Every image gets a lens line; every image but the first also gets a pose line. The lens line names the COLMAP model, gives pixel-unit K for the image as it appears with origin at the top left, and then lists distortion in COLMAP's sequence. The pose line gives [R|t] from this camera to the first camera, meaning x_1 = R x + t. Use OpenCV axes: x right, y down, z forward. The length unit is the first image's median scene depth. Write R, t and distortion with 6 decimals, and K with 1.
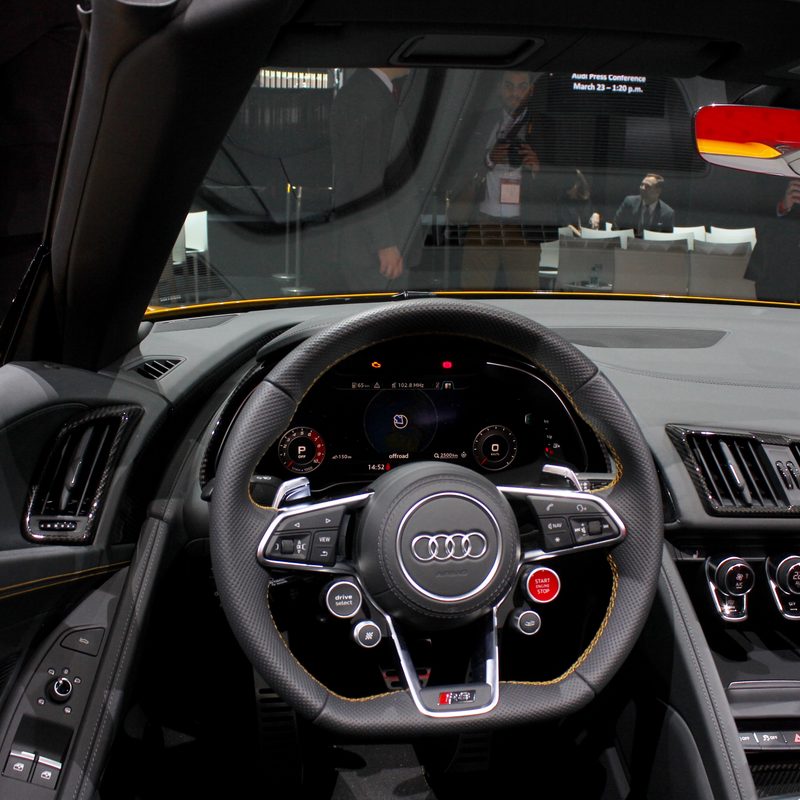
lens RADIAL K [[994.3, 0, 397.8], [0, 994.3, 404.5], [0, 0, 1]] dist [-0.106556, 0.000000]
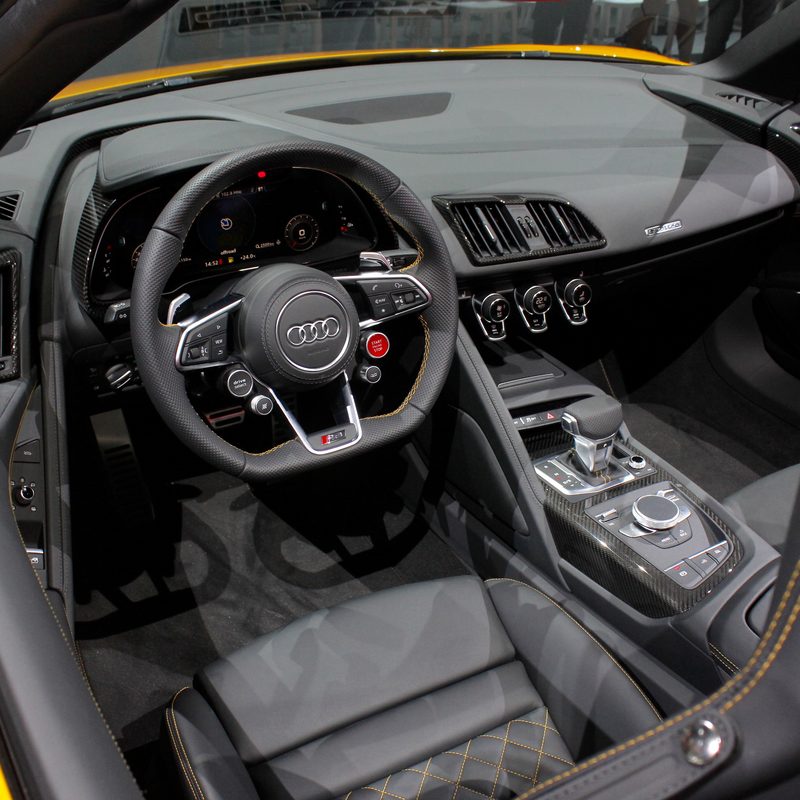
lens RADIAL K [[994.3, 0, 402.0], [0, 994.3, 396.4], [0, 0, 1]] dist [-0.106556, 0.000000]
pose [[0.939290, -0.186222, 0.288195, -0.216879], [0.093244, 0.946835, 0.307910, -0.159956], [-0.330213, -0.262344, 0.906717, -0.254656]]
